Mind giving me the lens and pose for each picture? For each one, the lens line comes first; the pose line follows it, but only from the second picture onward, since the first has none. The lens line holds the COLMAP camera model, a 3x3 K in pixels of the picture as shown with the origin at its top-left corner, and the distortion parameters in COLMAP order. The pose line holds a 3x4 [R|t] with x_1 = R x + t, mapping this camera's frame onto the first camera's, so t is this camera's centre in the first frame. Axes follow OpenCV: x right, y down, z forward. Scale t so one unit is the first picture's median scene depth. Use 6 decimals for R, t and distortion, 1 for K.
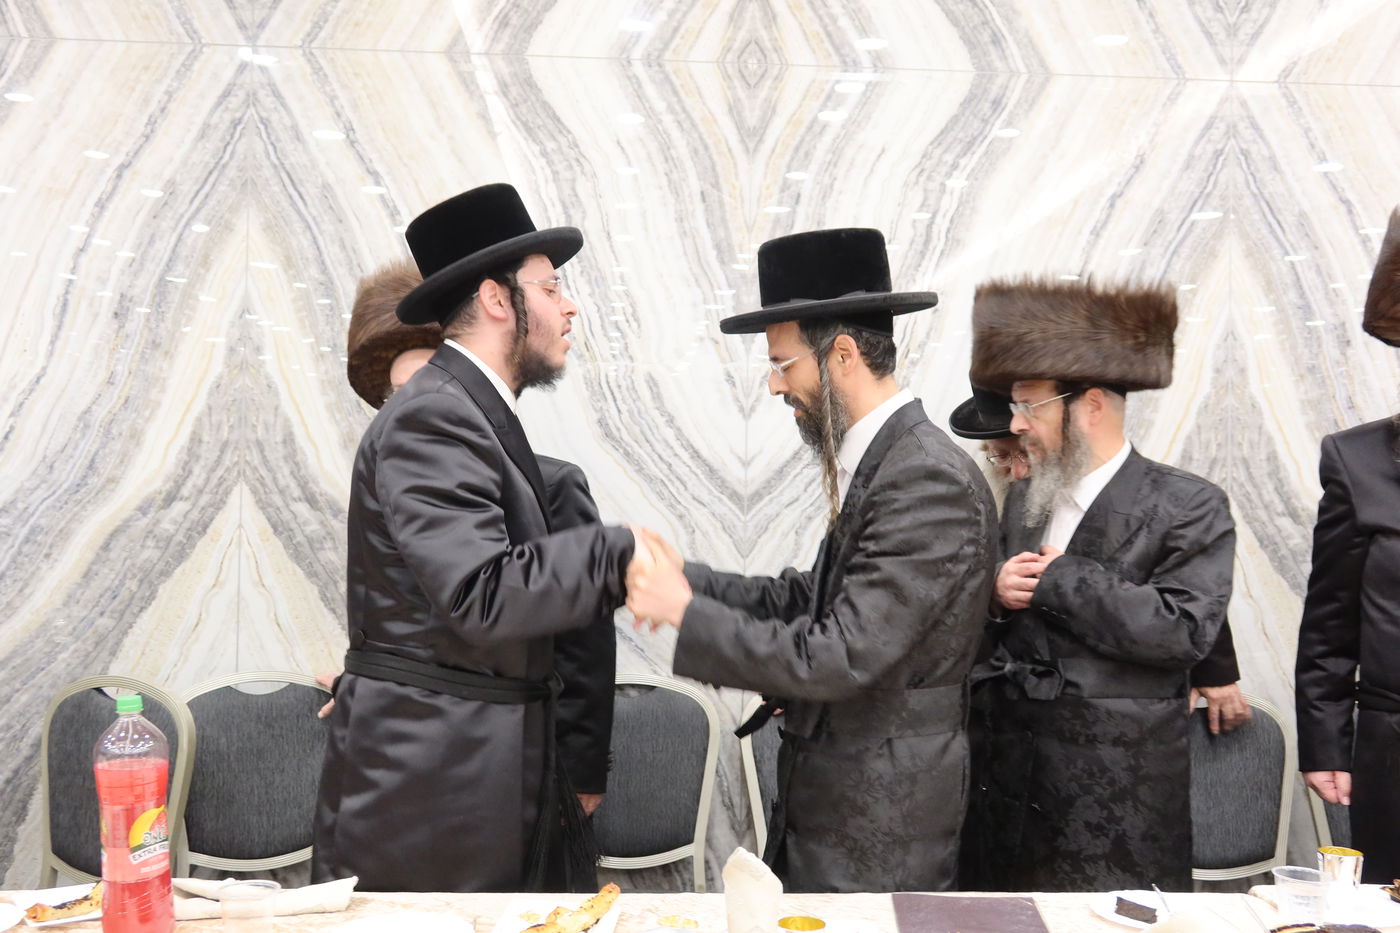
lens RADIAL K [[948.3, 0, 675.3], [0, 948.3, 464.5], [0, 0, 1]] dist [-0.002376, 0.001576]
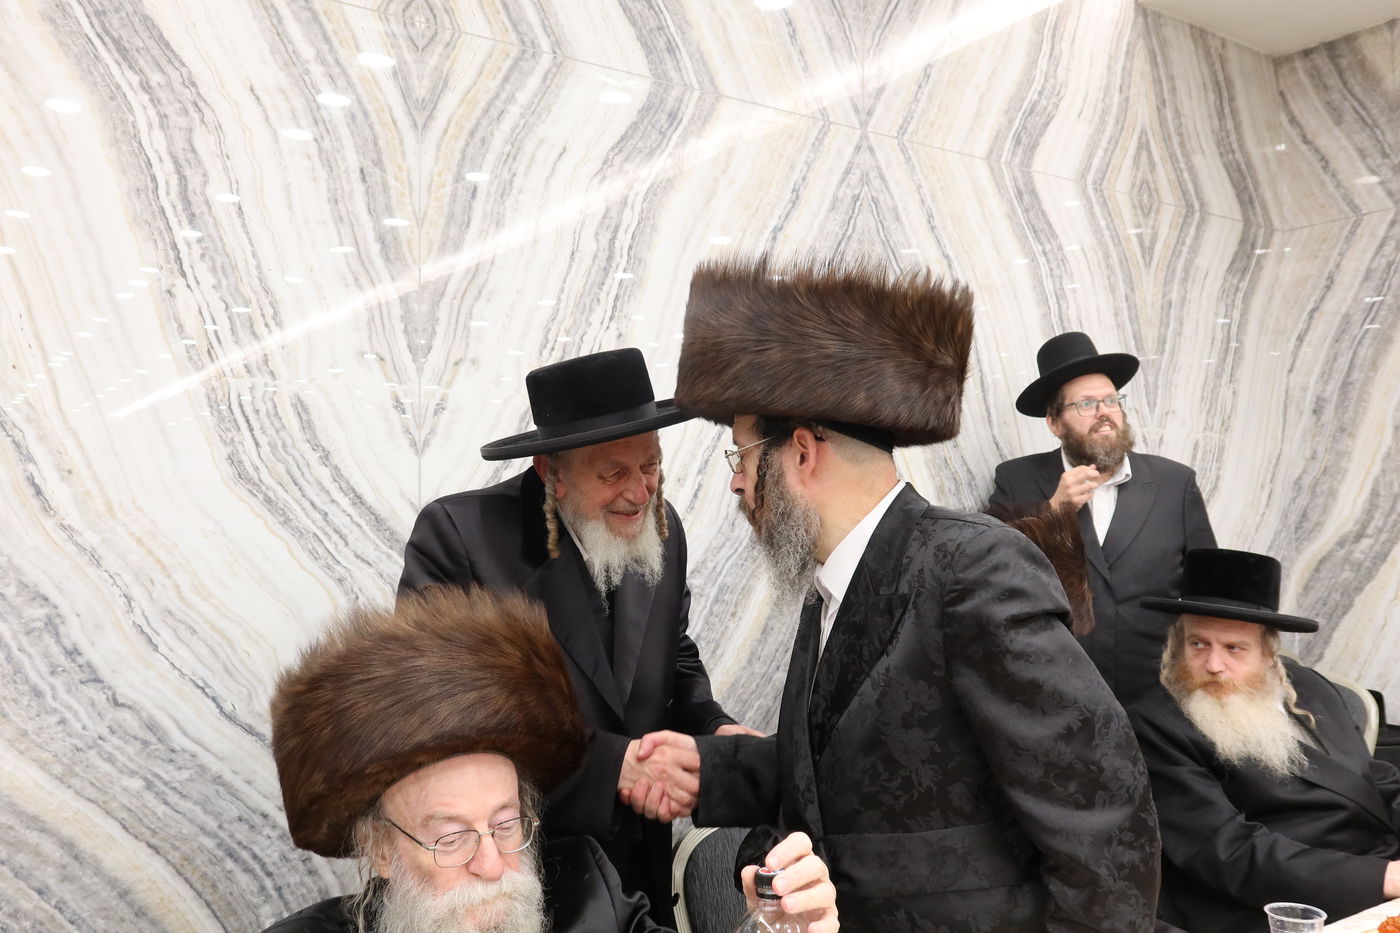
lens RADIAL K [[1225.2, 0, 726.5], [0, 1225.2, 466.0], [0, 0, 1]] dist [-0.001844, 0.004454]
pose [[0.829650, -0.000369, 0.558284, -0.291299], [0.019032, 0.999437, -0.027622, -0.004880], [-0.557959, 0.033542, 0.829190, -0.012639]]
